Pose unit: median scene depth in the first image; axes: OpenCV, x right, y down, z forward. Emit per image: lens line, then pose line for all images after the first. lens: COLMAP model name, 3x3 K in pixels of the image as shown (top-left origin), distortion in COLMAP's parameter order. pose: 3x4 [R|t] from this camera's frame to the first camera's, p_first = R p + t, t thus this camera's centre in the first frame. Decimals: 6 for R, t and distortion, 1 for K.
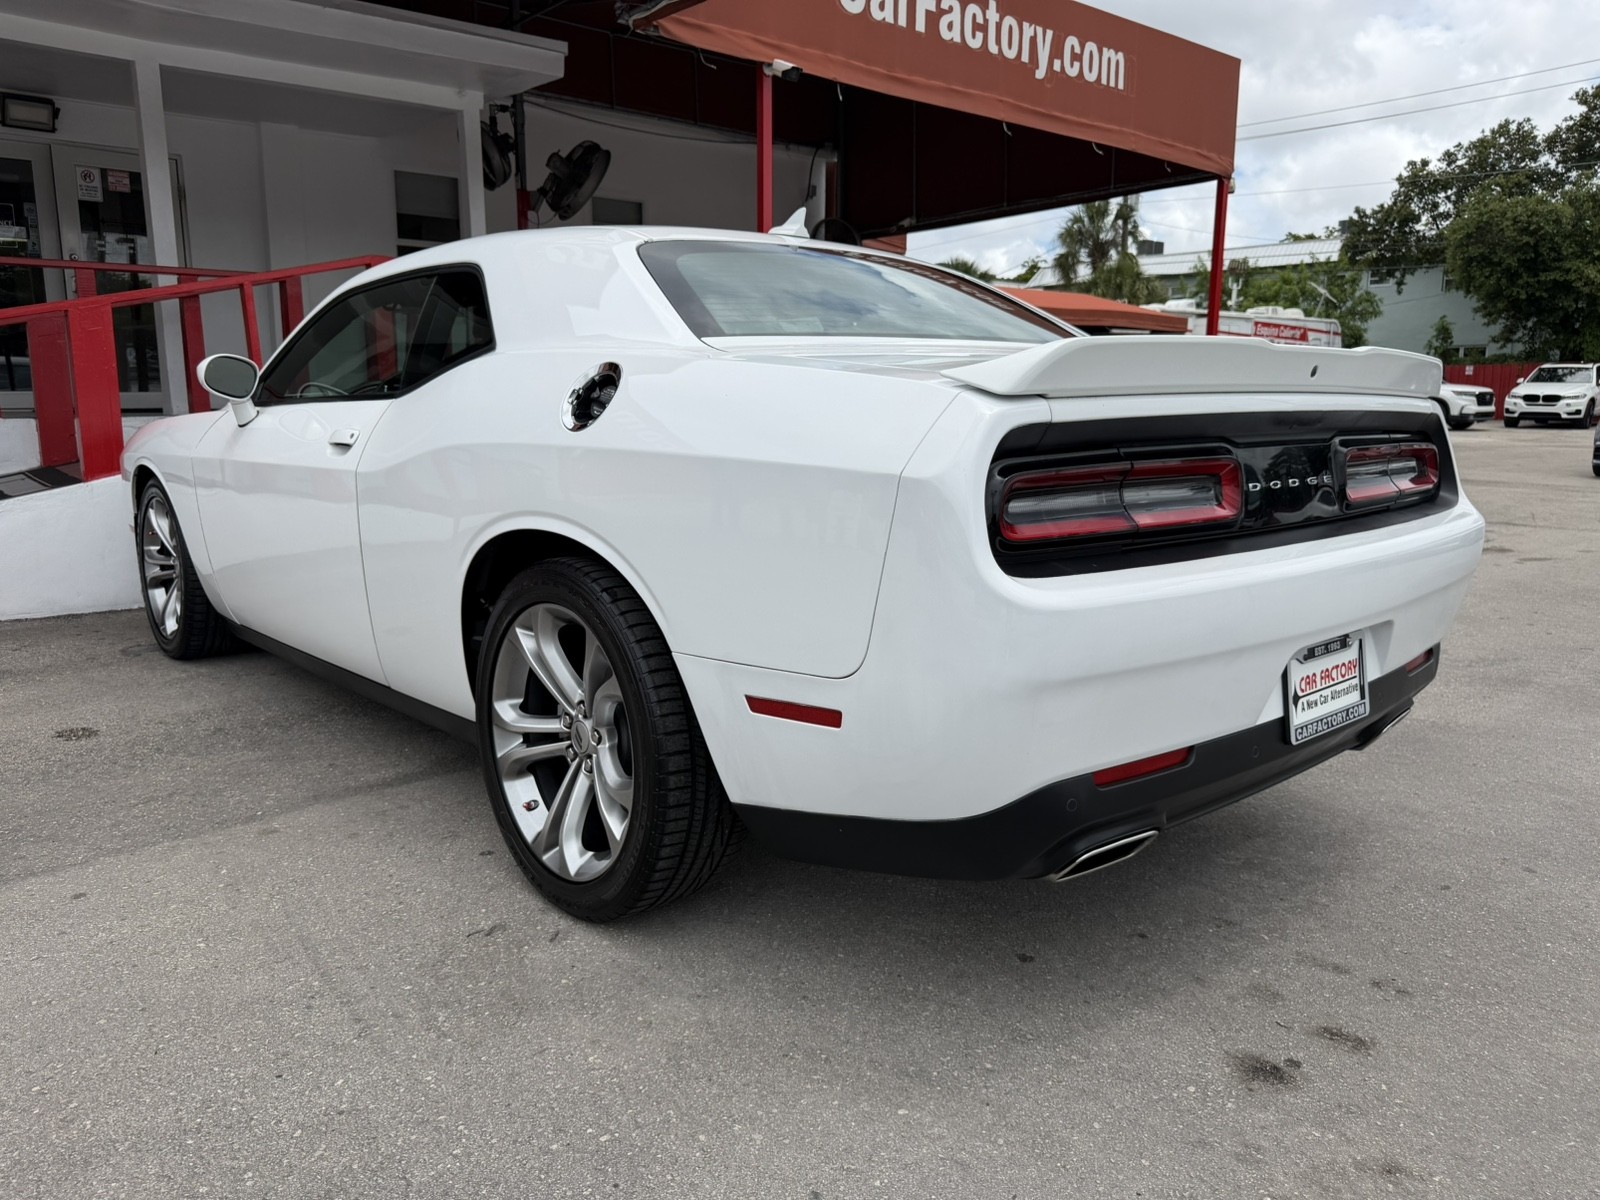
lens RADIAL K [[1139.0, 0, 800.0], [0, 1139.0, 600.0], [0, 0, 1]] dist [-0.007947, -0.002389]
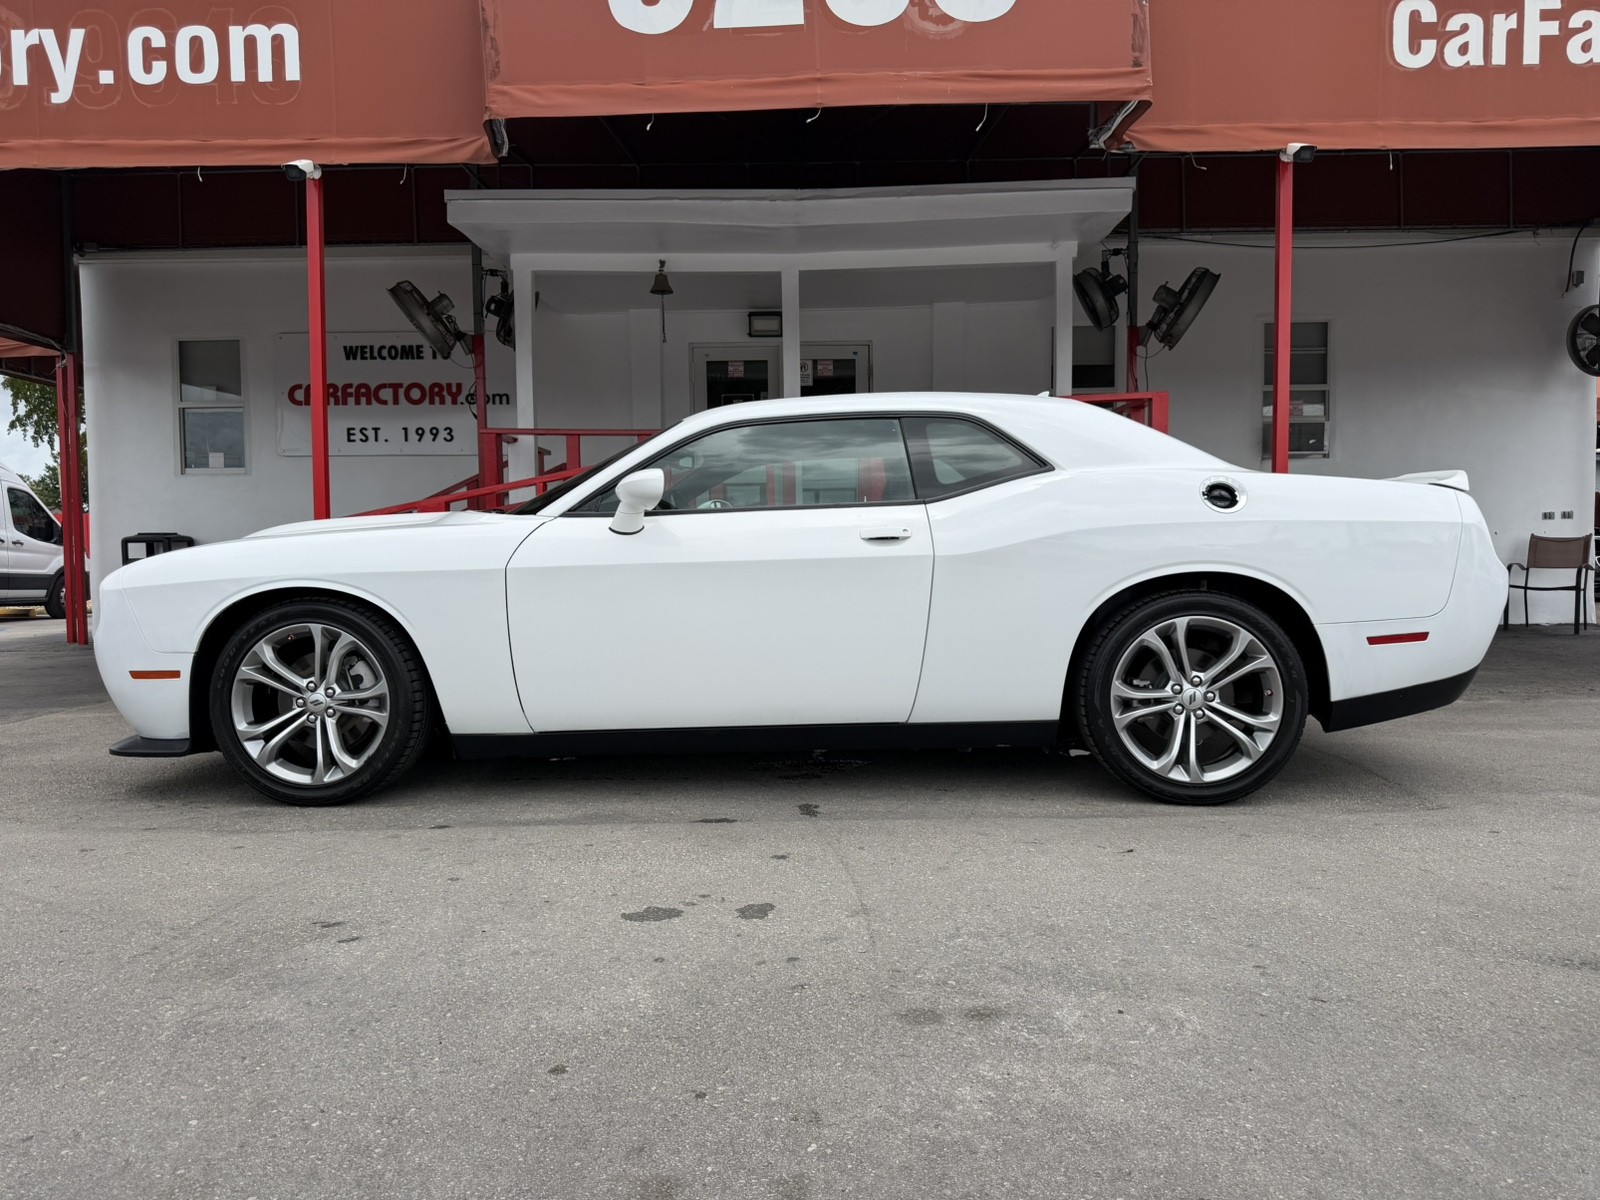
lens RADIAL K [[1130.7, 0, 803.8], [0, 1130.7, 608.2], [0, 0, 1]] dist [0.003936, -0.009157]
pose [[0.748386, 0.021826, -0.662904, 0.223042], [-0.104116, 0.990934, -0.084915, 0.003072], [0.655040, 0.132568, 0.743873, 0.101471]]
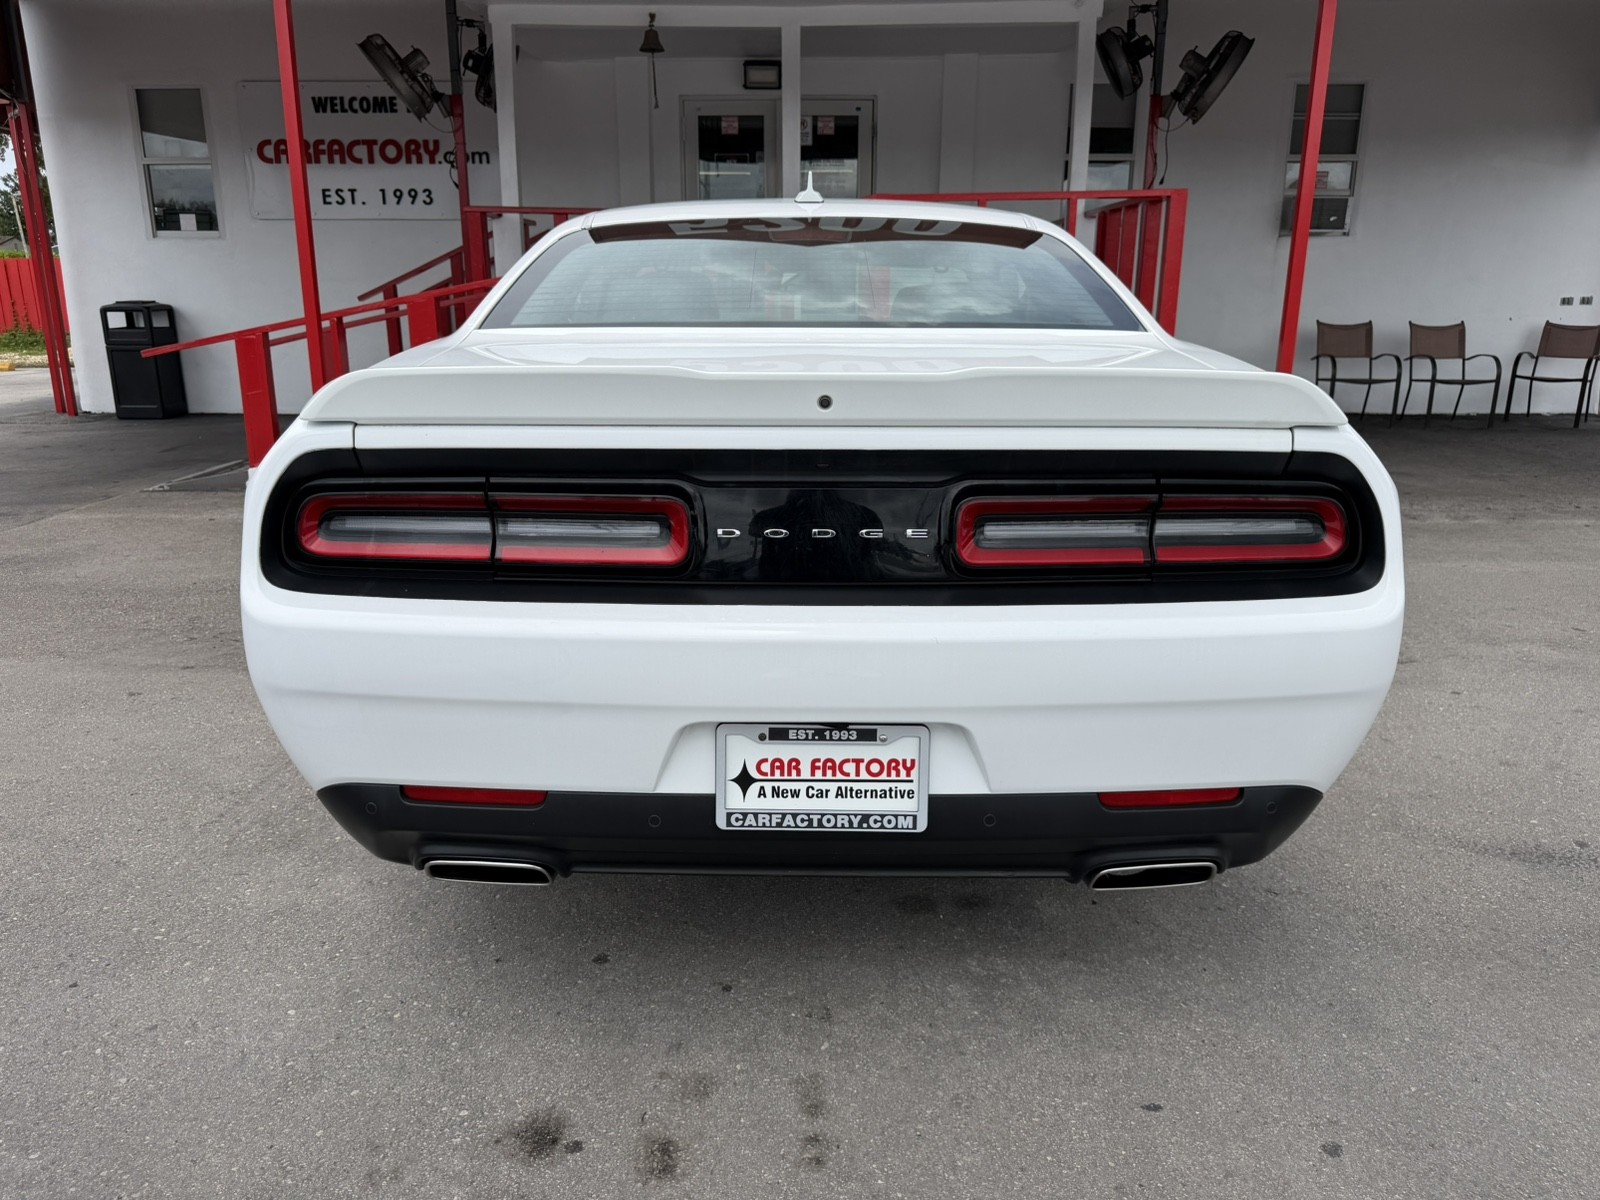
lens RADIAL K [[1135.6, 0, 792.3], [0, 1135.6, 605.0], [0, 0, 1]] dist [-0.002415, -0.006244]
pose [[0.747021, 0.176131, -0.641044, 0.223421], [-0.117008, 0.984046, 0.134023, -0.037327], [0.654422, -0.025111, 0.755712, 0.085088]]
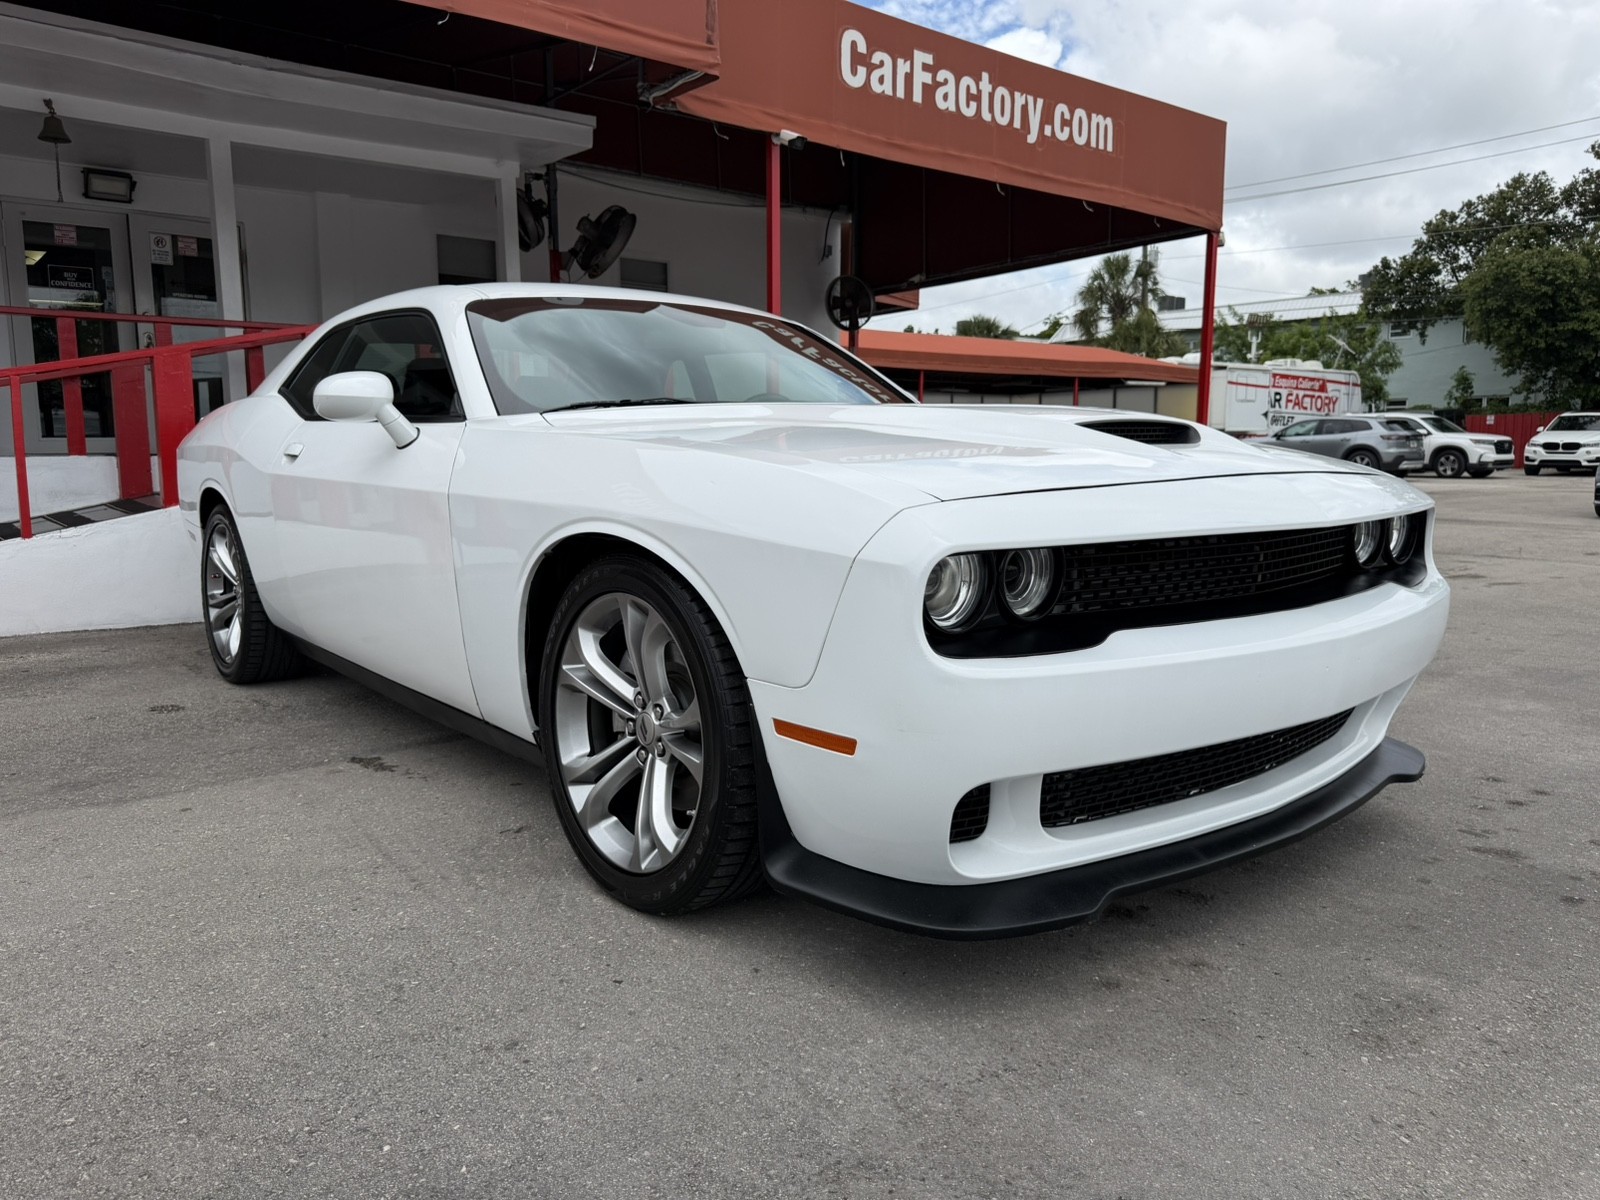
lens RADIAL K [[1135.6, 0, 792.3], [0, 1135.6, 605.0], [0, 0, 1]] dist [-0.002415, -0.006244]
pose [[0.999494, -0.001603, -0.031777, 0.016929], [0.000187, 0.999009, -0.044497, 0.025927], [0.031817, 0.044469, 0.998504, -0.059970]]
